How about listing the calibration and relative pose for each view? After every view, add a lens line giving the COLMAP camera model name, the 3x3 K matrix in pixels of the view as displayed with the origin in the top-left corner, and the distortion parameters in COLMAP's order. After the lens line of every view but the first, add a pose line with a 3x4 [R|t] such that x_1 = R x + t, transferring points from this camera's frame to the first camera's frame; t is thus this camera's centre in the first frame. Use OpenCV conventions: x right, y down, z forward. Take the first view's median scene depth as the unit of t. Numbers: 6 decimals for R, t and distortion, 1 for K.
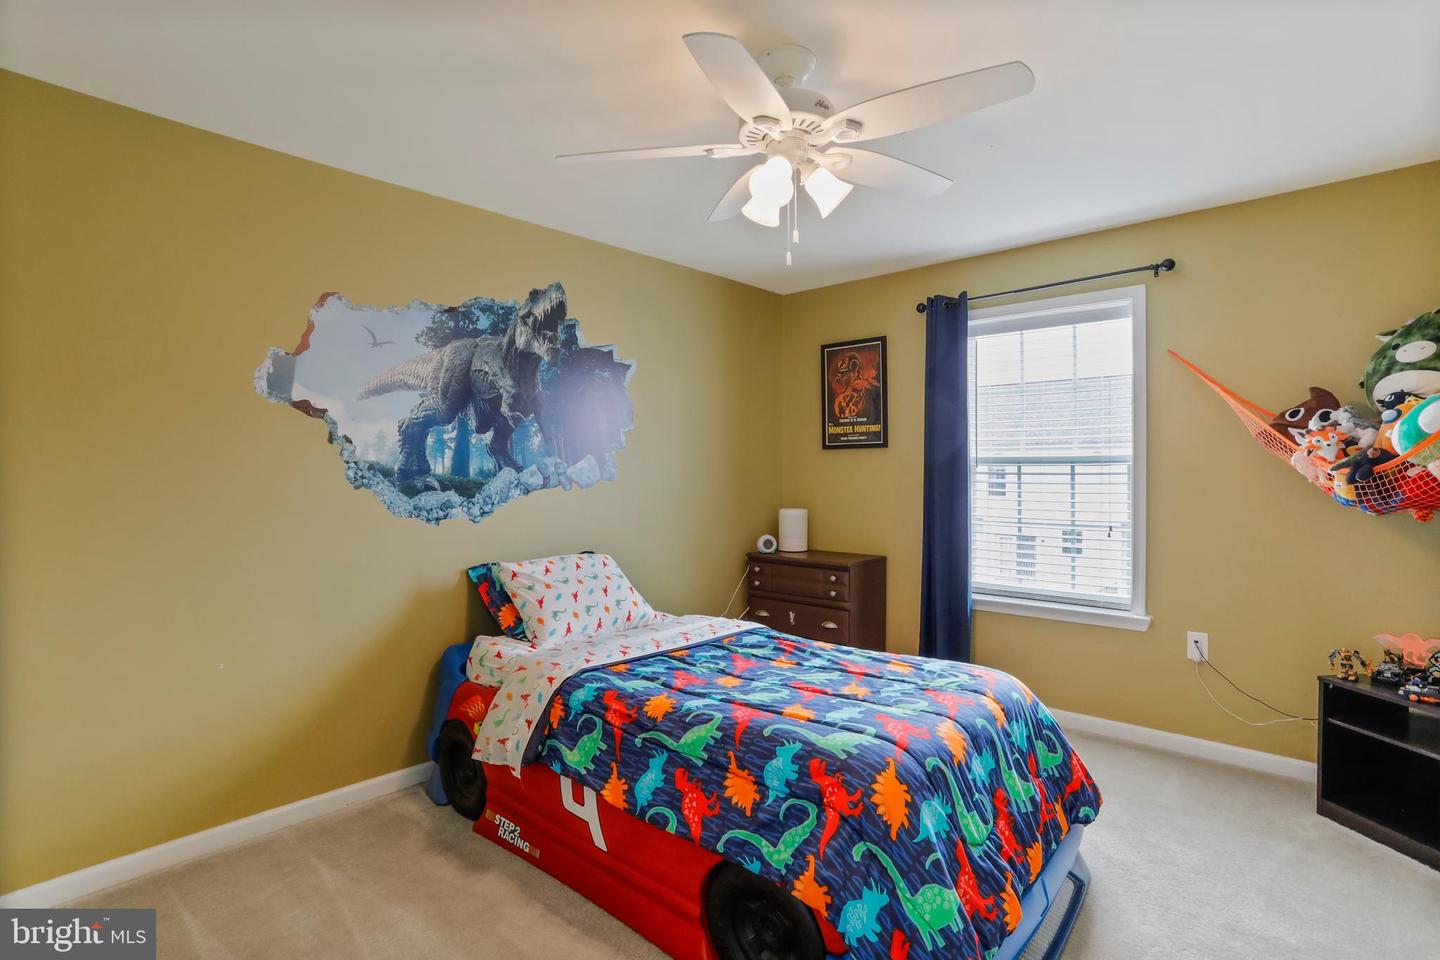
lens RADIAL K [[711.5, 0, 717.8], [0, 711.5, 475.5], [0, 0, 1]] dist [-0.048188, 0.024875]
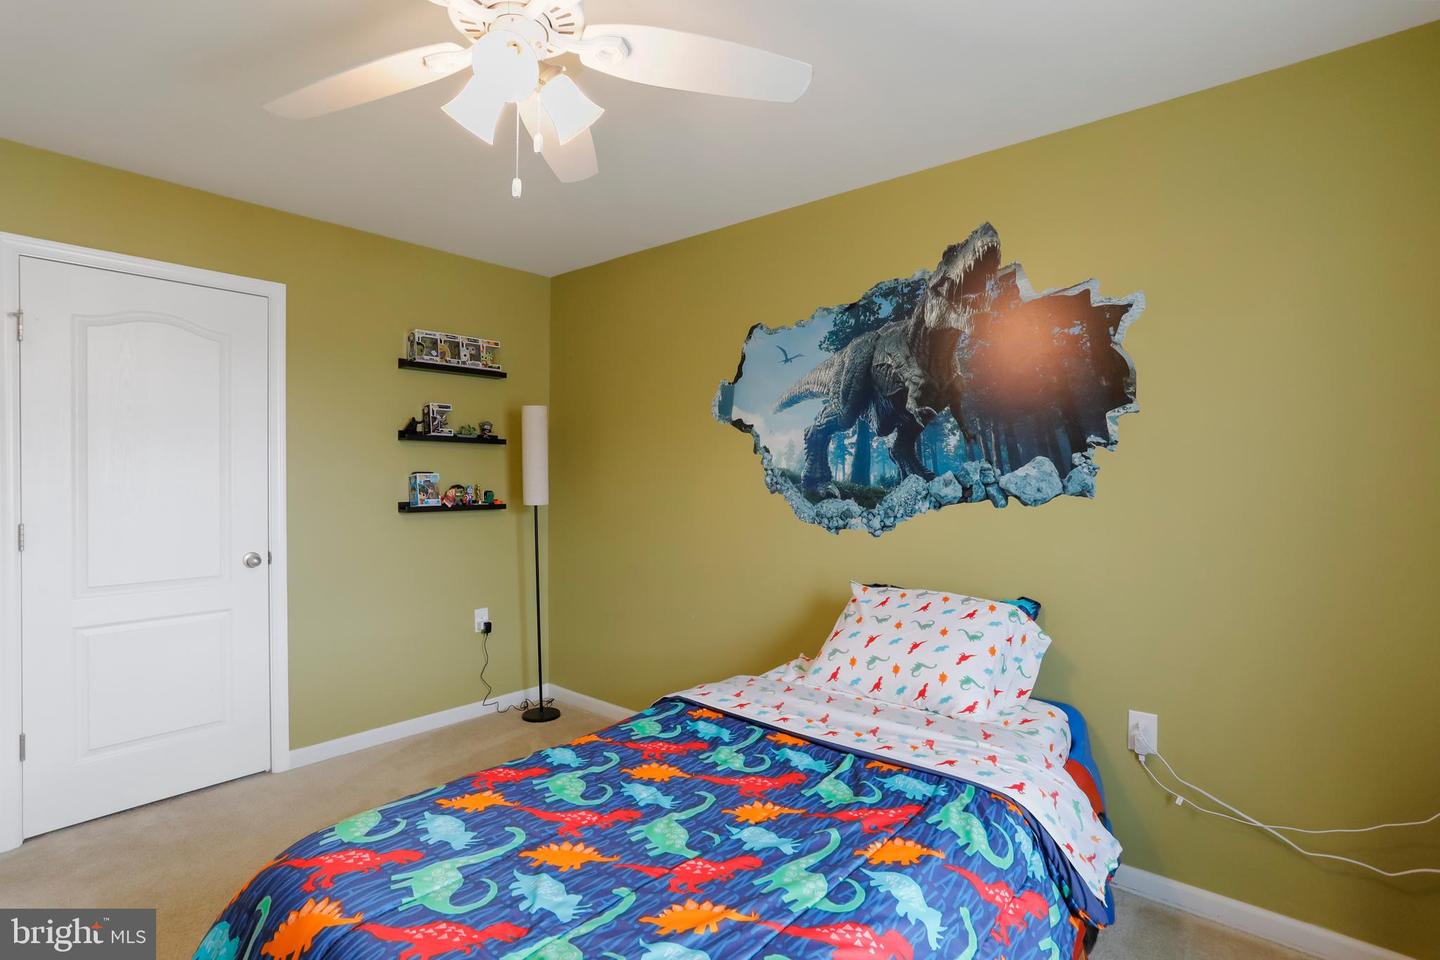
lens RADIAL K [[711.5, 0, 727.7], [0, 711.5, 482.6], [0, 0, 1]] dist [-0.048188, 0.024875]
pose [[0.055325, 0.011015, -0.998408, 0.560836], [-0.014439, 0.999843, 0.010230, -0.008041], [0.998364, 0.013850, 0.055475, 0.792477]]
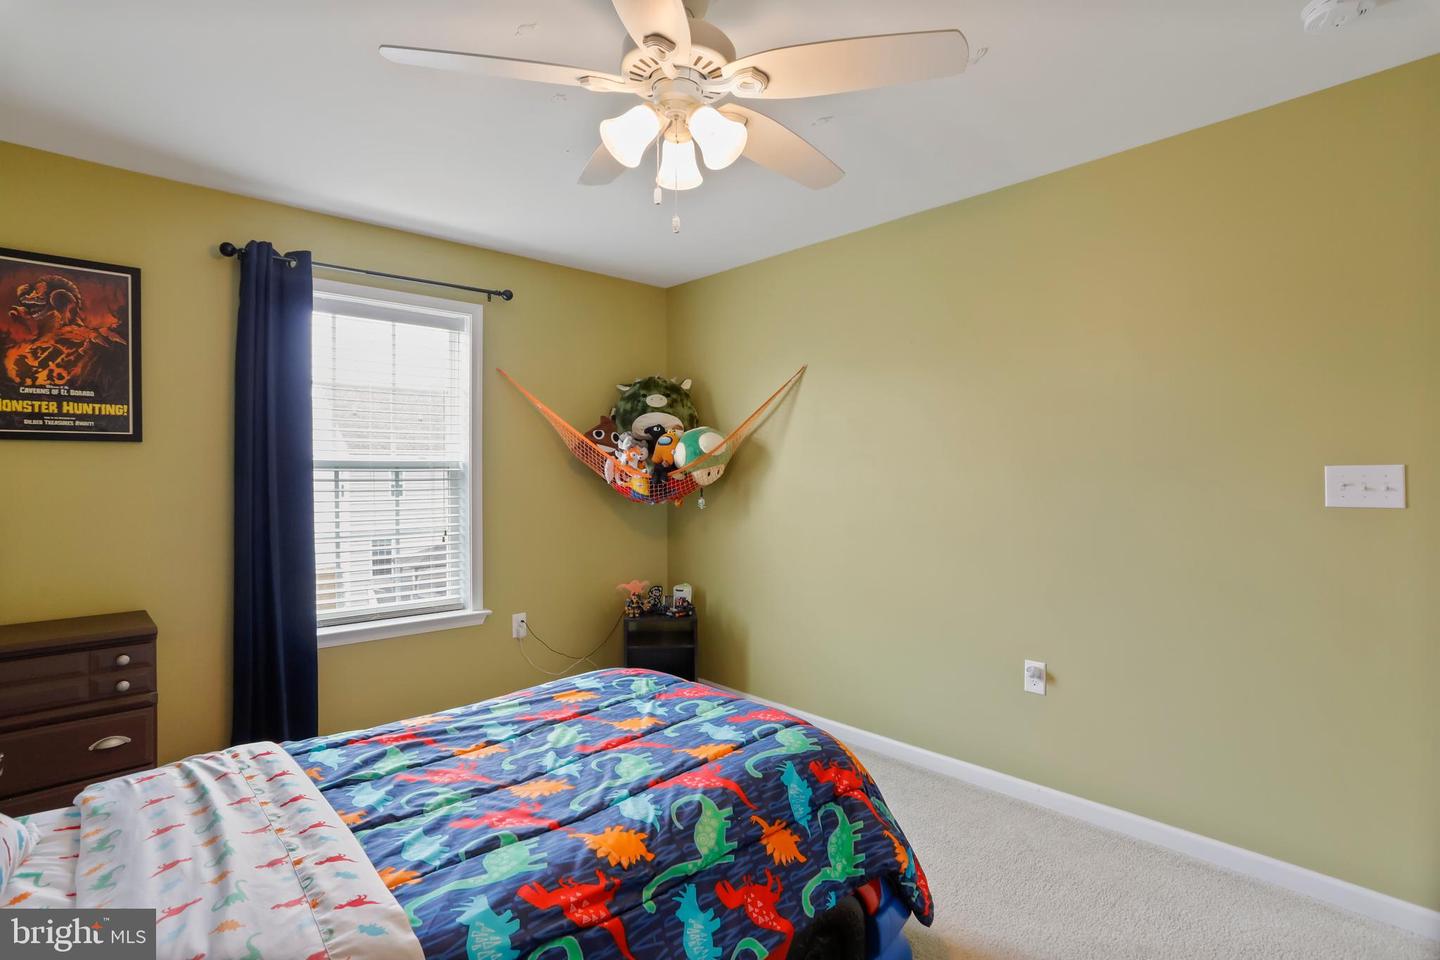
lens RADIAL K [[711.5, 0, 711.2], [0, 711.5, 474.1], [0, 0, 1]] dist [-0.048188, 0.024875]
pose [[0.075819, 0.001022, 0.997121, -0.493611], [0.010970, 0.999938, -0.001859, -0.004489], [-0.997061, 0.011079, 0.075803, 0.603252]]
